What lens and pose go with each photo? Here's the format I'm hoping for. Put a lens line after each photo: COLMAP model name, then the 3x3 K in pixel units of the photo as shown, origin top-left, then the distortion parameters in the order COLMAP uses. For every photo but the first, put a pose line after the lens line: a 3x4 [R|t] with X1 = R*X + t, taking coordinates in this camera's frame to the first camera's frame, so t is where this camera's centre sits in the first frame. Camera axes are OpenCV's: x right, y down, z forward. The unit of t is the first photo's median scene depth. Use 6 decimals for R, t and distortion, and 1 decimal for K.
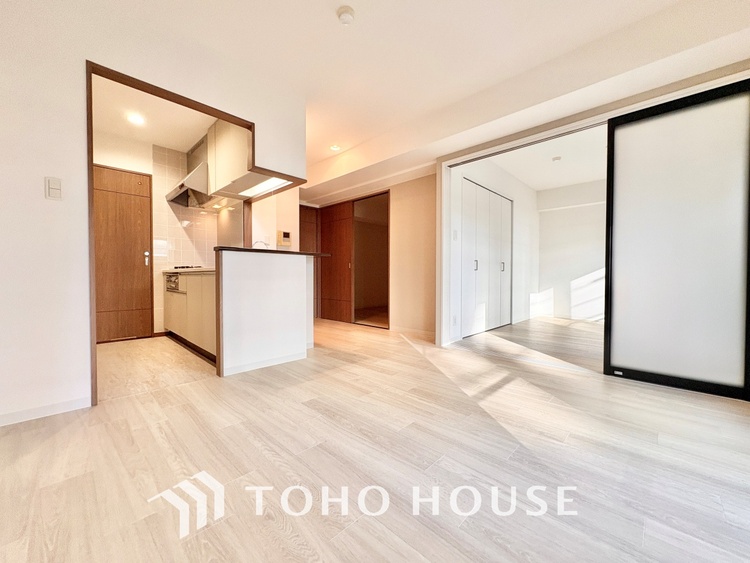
lens RADIAL K [[299.4, 0, 373.4], [0, 299.4, 281.4], [0, 0, 1]] dist [-0.000150, 0.000010]
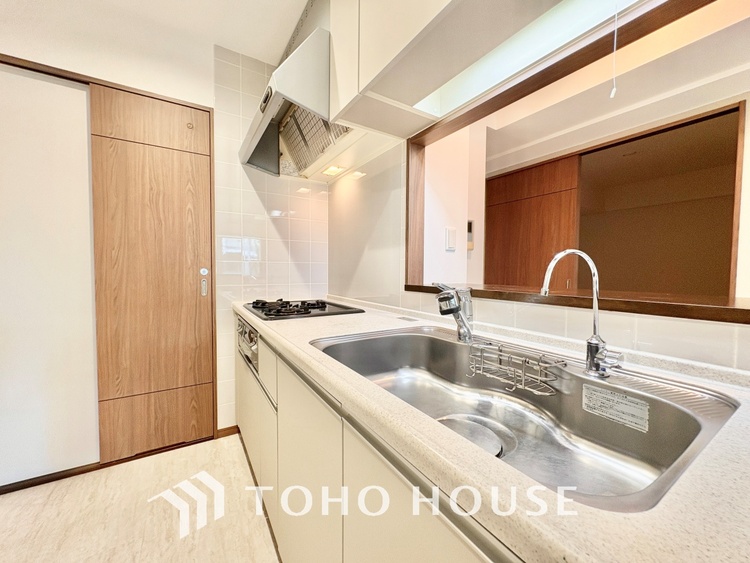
lens RADIAL K [[299.4, 0, 373.4], [0, 299.4, 281.4], [0, 0, 1]] dist [-0.000150, 0.000010]
pose [[0.971980, 0.013884, -0.234655, -0.398025], [-0.010159, 0.999803, 0.017080, -0.093691], [0.234845, -0.014217, 0.971929, 0.630737]]
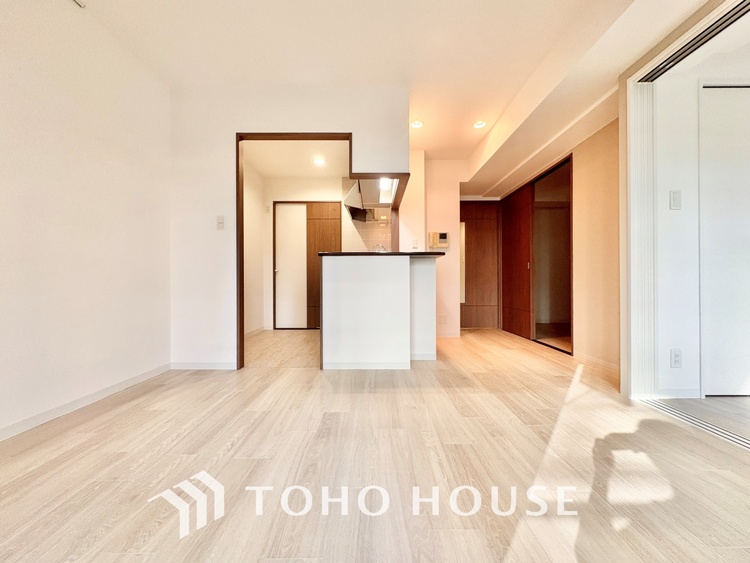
lens RADIAL K [[299.3, 0, 374.2], [0, 299.3, 279.7], [0, 0, 1]] dist [0.001241, 0.000307]
pose [[0.696169, -0.009263, -0.717818, 0.287769], [-0.008293, 0.999746, -0.020944, 0.005399], [0.717830, 0.020534, 0.695916, 0.238904]]
